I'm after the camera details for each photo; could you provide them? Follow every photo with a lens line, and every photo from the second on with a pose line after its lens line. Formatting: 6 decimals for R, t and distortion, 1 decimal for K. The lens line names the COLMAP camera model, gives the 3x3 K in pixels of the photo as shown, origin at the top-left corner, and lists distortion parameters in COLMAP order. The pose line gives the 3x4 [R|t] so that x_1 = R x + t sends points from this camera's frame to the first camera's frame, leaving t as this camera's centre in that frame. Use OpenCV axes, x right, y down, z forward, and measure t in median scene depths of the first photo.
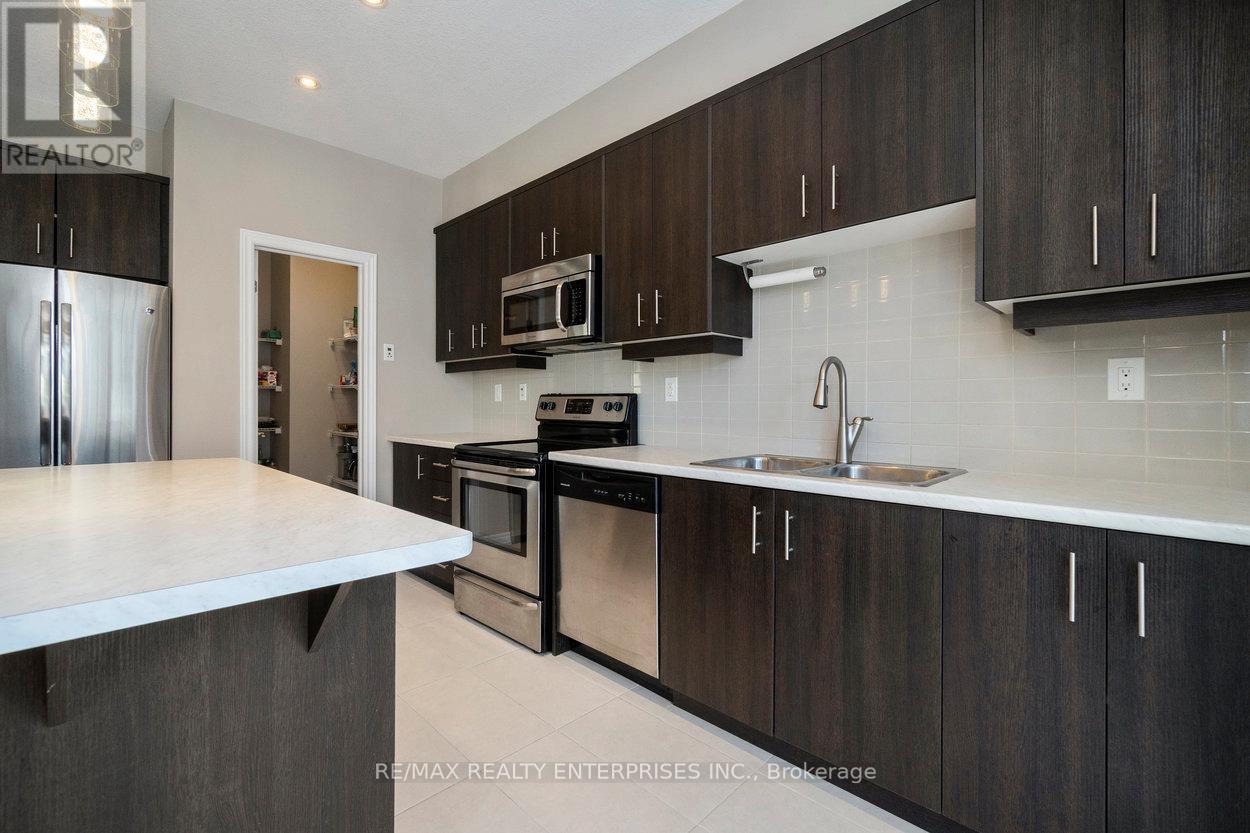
lens RADIAL K [[535.4, 0, 629.1], [0, 535.4, 413.3], [0, 0, 1]] dist [-0.005395, 0.000779]
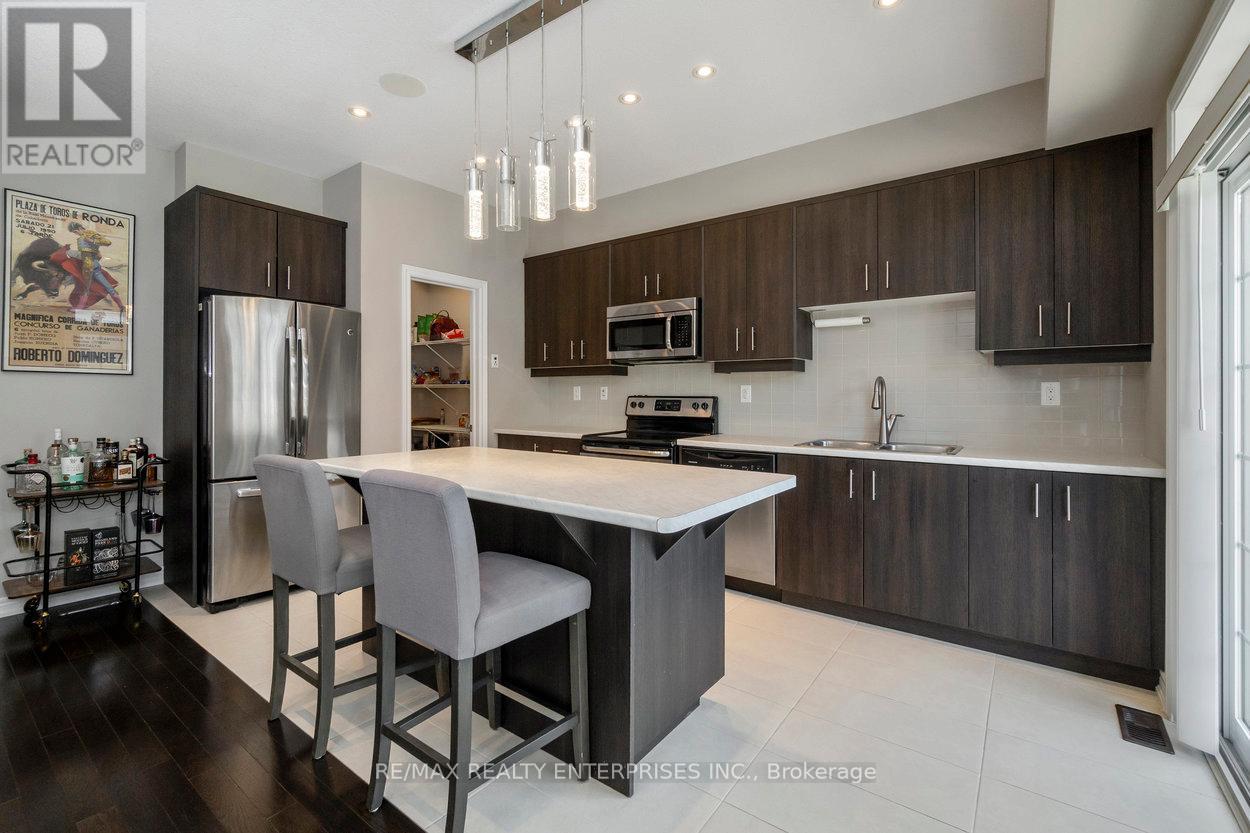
lens RADIAL K [[535.4, 0, 625.2], [0, 535.4, 403.5], [0, 0, 1]] dist [-0.005395, 0.000779]
pose [[0.991103, -0.005327, 0.132991, -0.470434], [0.005058, 0.999984, 0.002362, -0.027168], [-0.133001, -0.001669, 0.991114, -0.382966]]
